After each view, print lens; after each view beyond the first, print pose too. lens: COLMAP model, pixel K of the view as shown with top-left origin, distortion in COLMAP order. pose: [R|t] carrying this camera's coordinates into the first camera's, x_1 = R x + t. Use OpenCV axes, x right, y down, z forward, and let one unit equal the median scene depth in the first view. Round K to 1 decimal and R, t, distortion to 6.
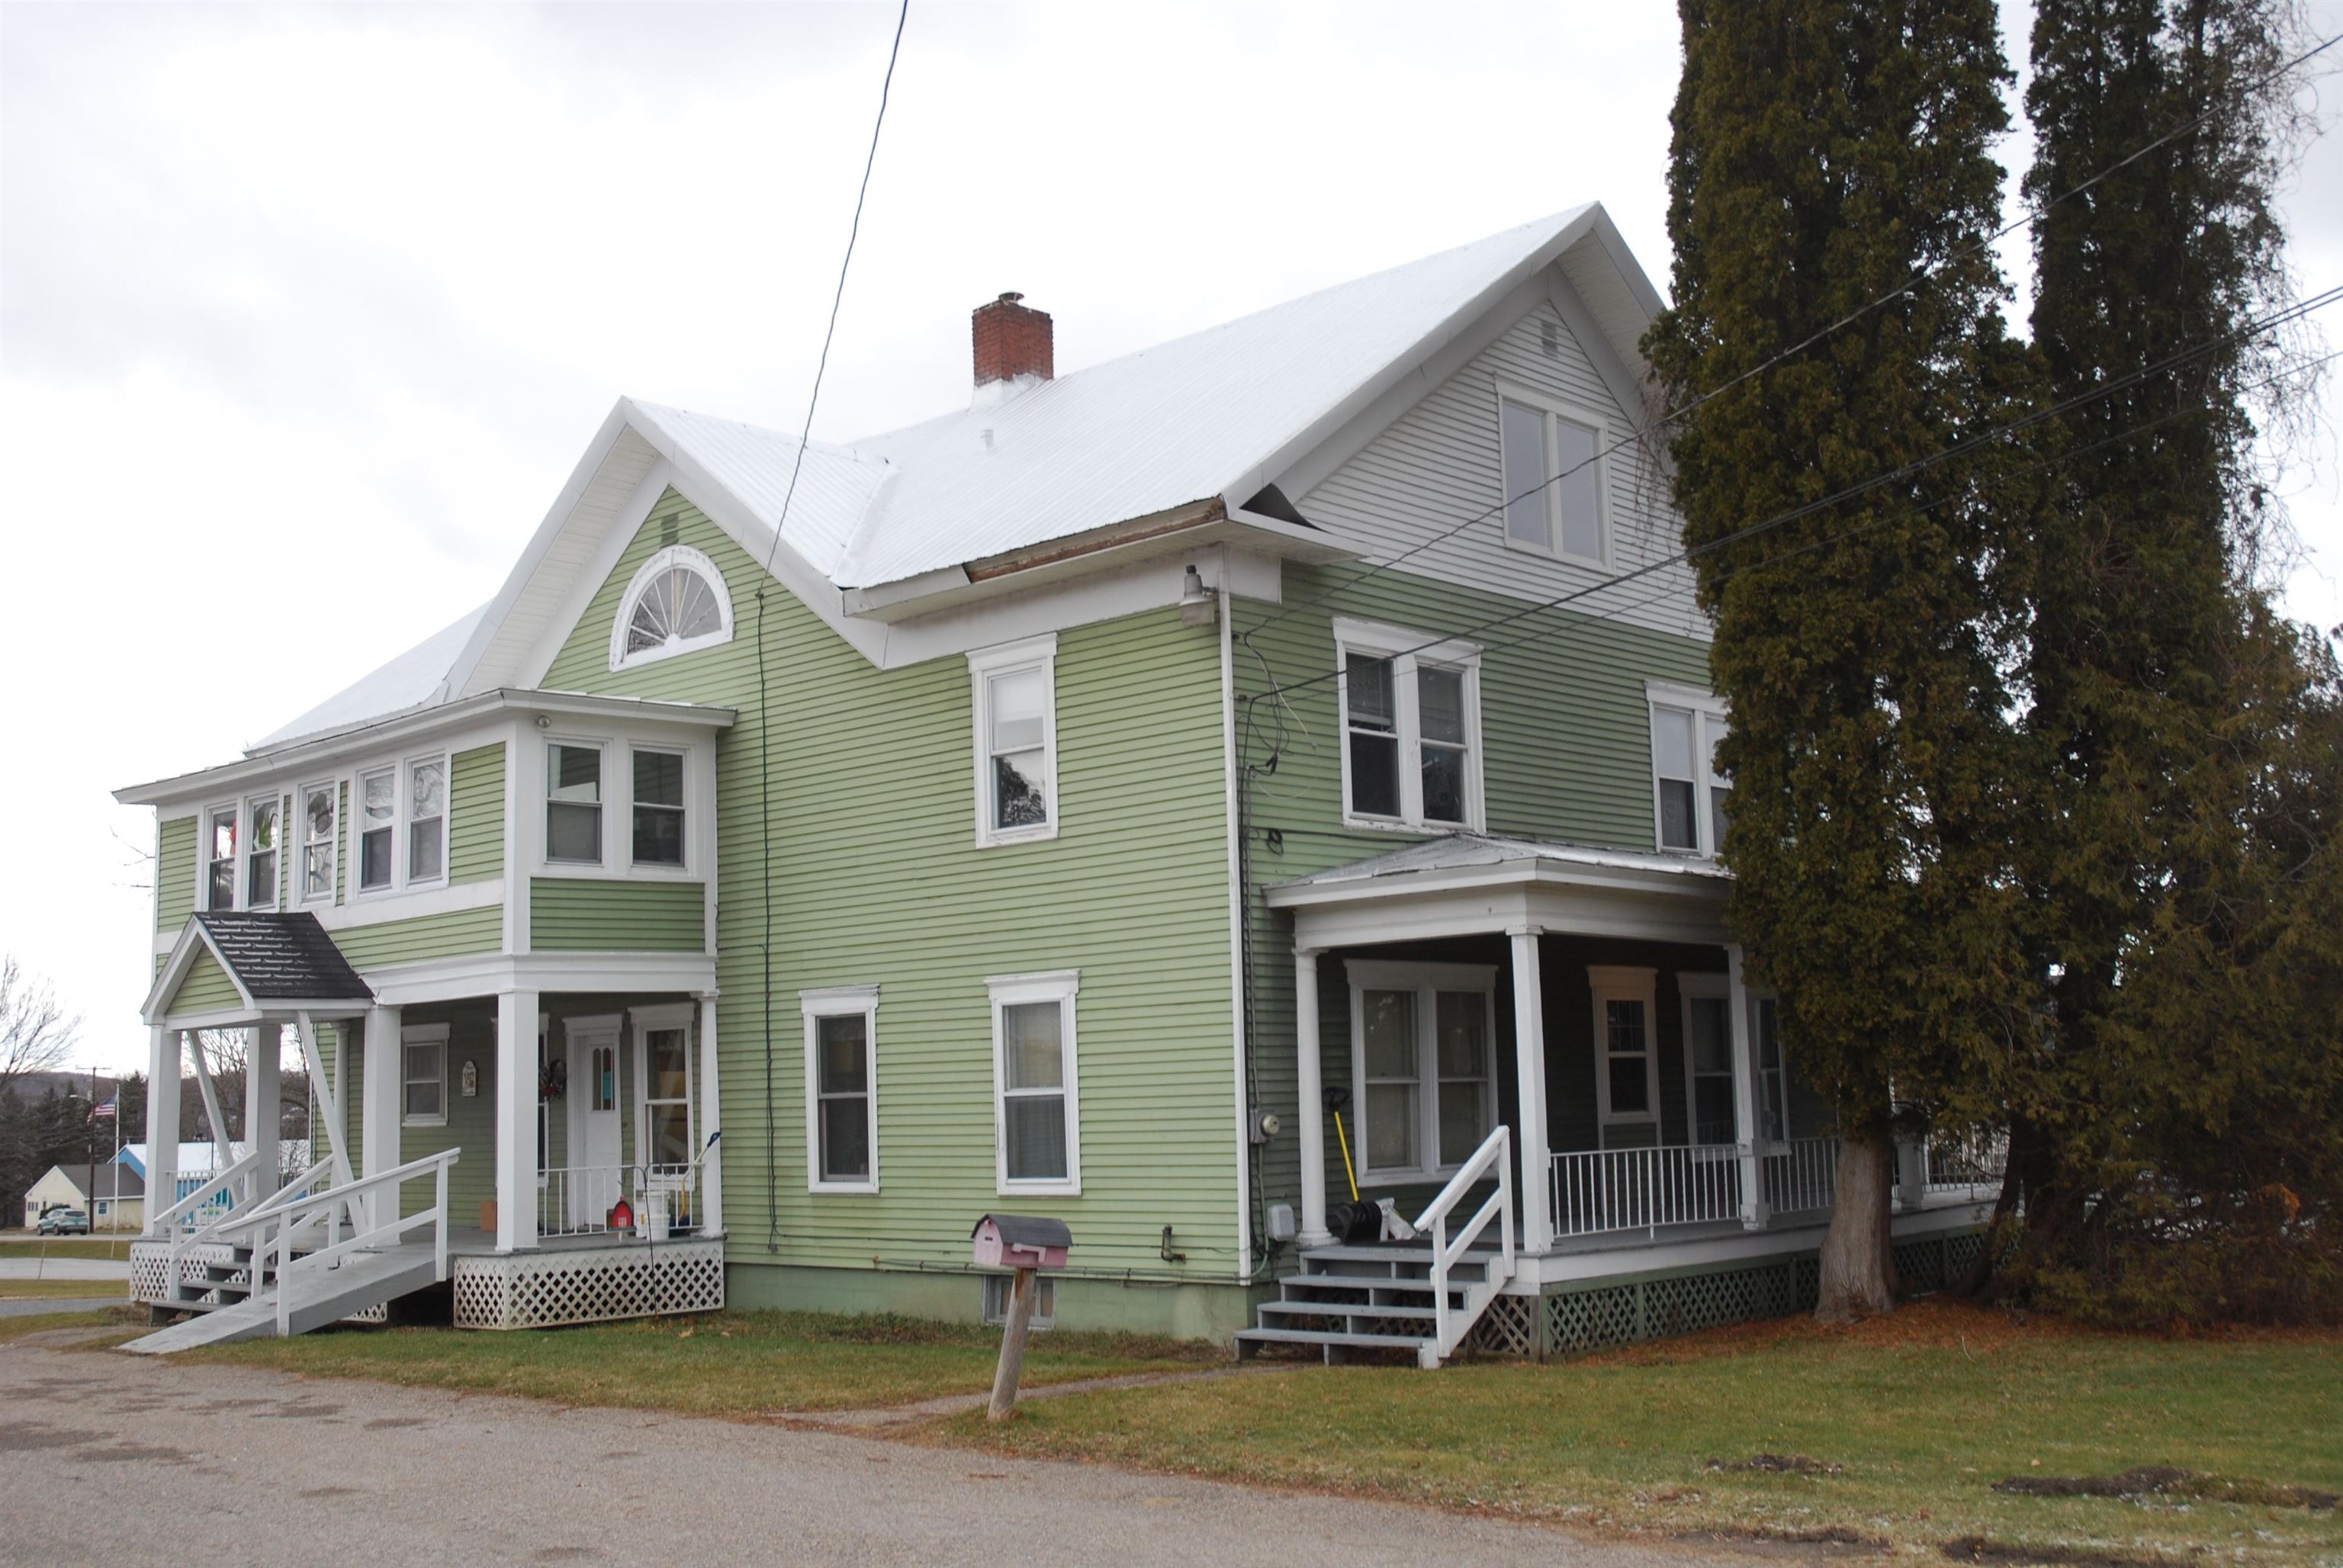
lens RADIAL K [[2502.2, 0, 1186.9], [0, 2502.2, 770.3], [0, 0, 1]] dist [-0.064706, 0.000000]
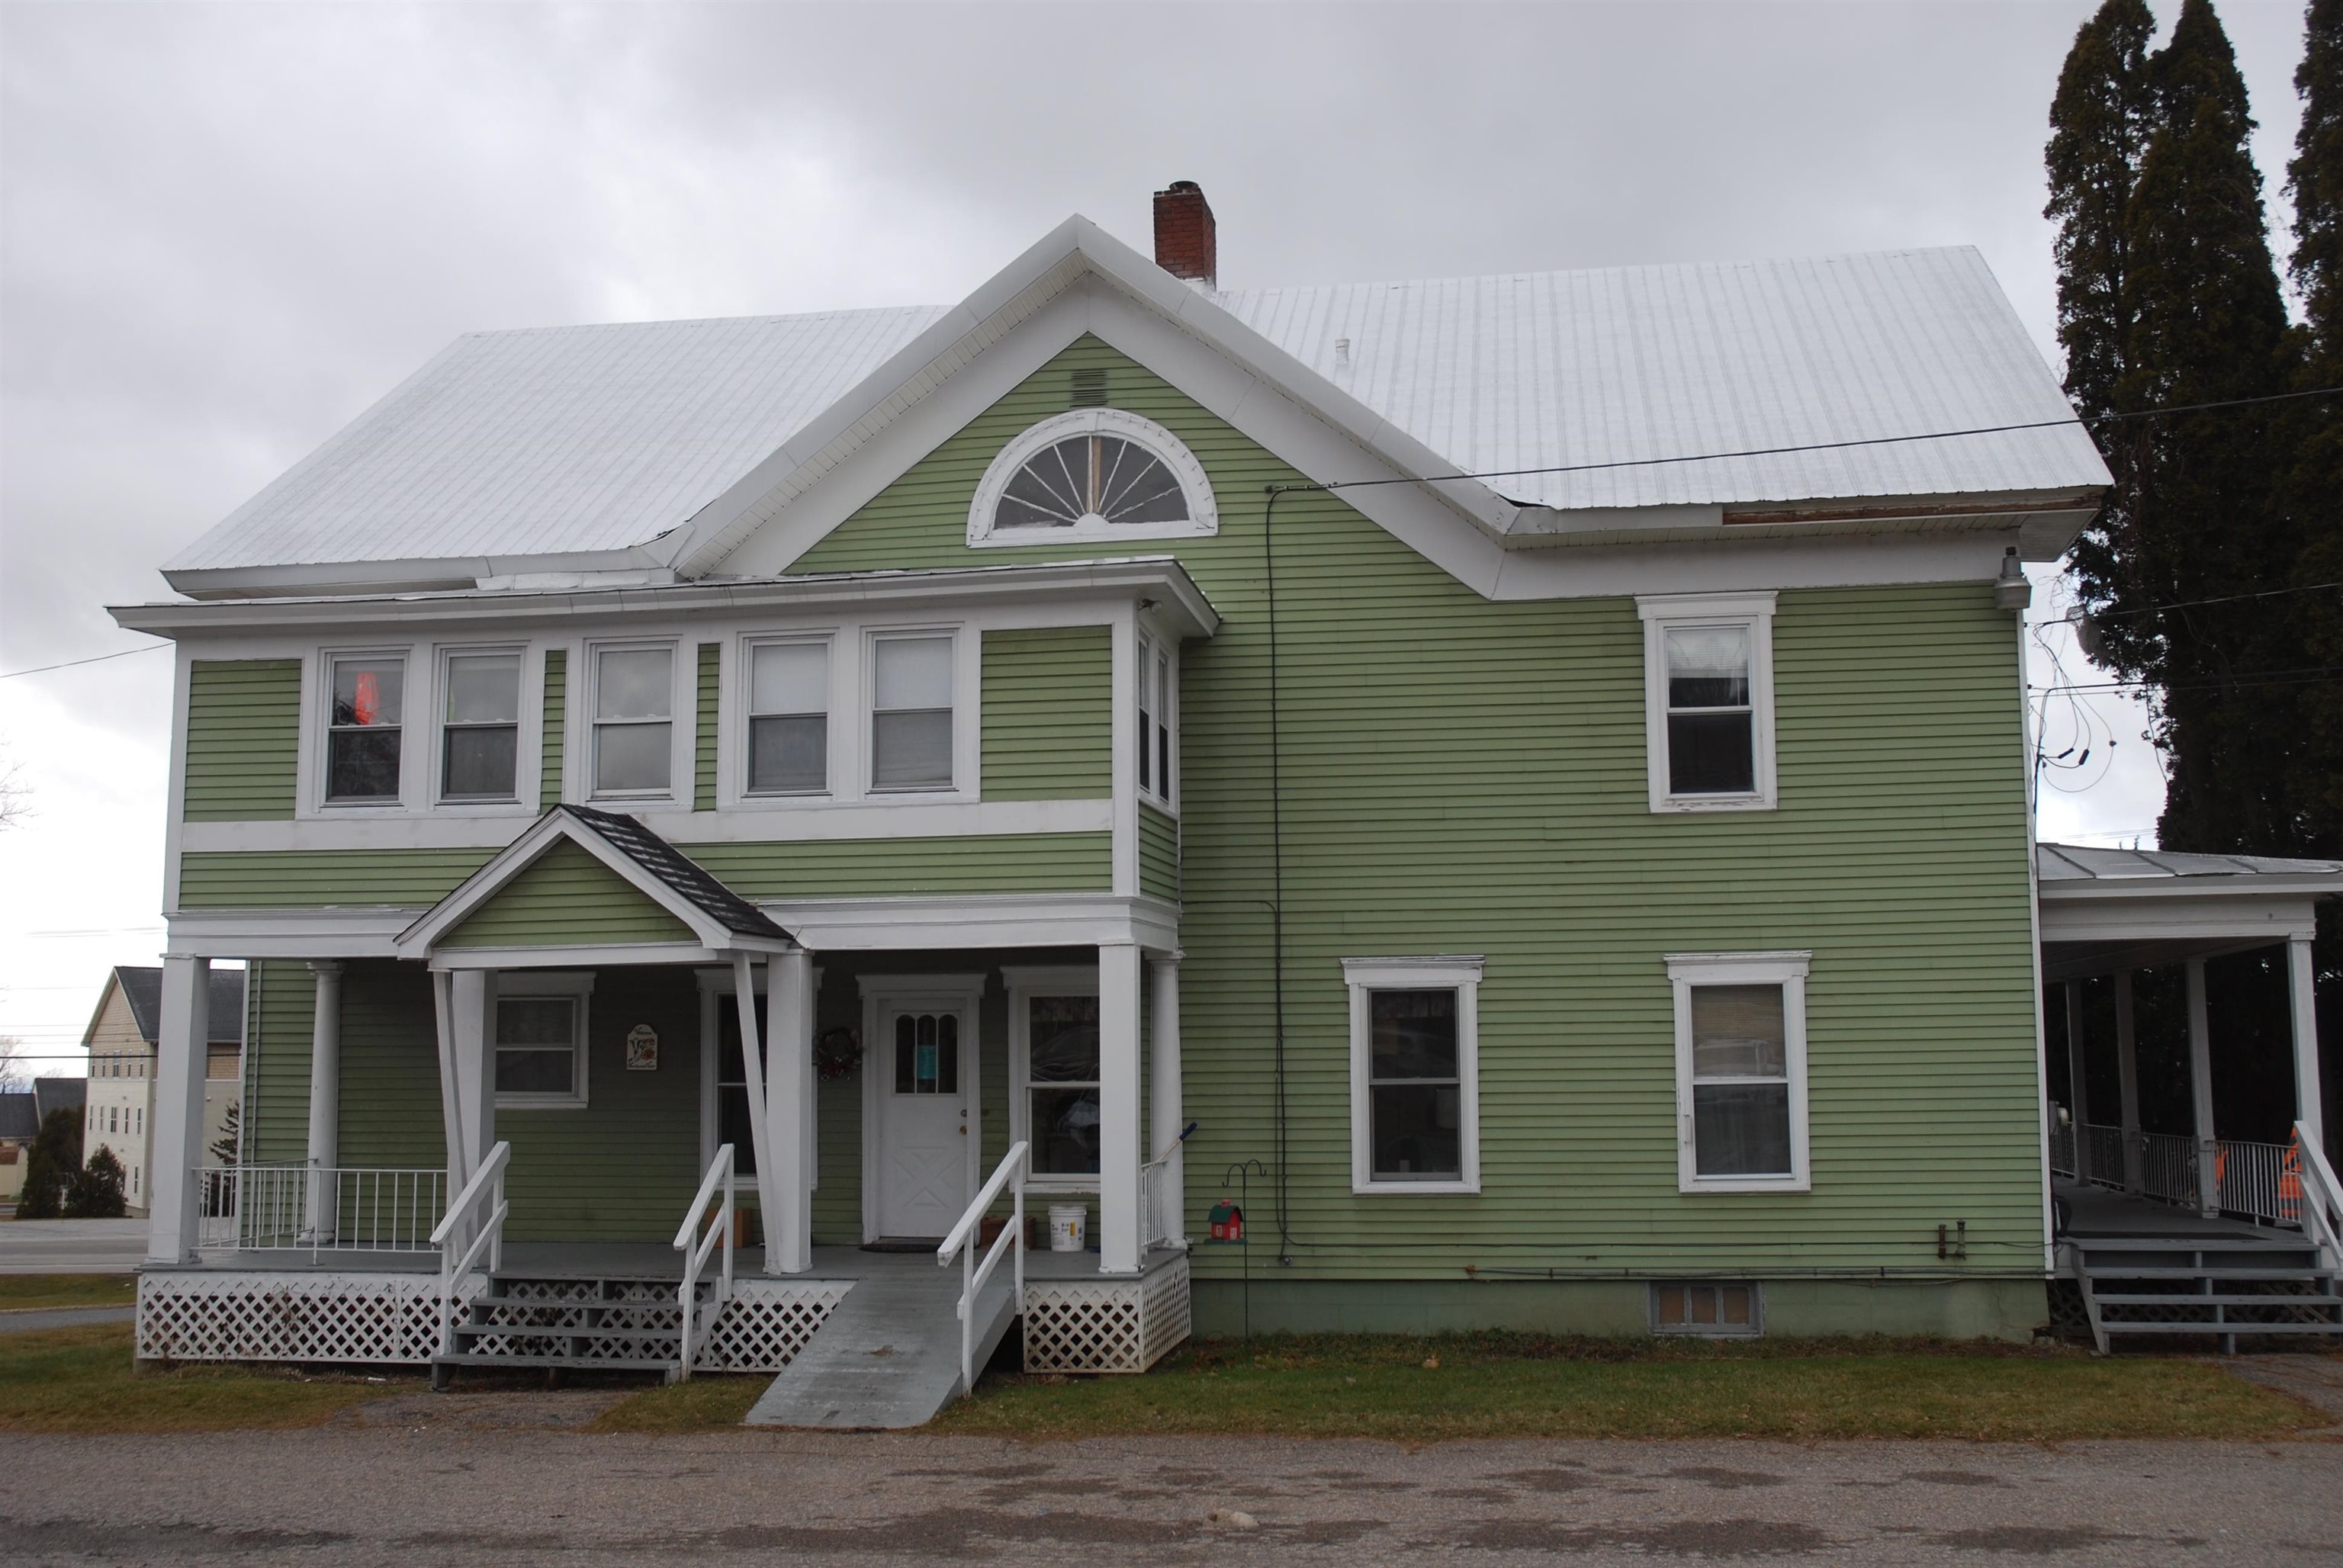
lens RADIAL K [[2502.2, 0, 1183.3], [0, 2502.2, 787.7], [0, 0, 1]] dist [-0.064706, 0.000000]
pose [[0.809430, 0.091470, 0.580049, -0.716968], [-0.091924, 0.995353, -0.028684, 0.061126], [-0.579977, -0.030103, 0.814076, 0.343752]]
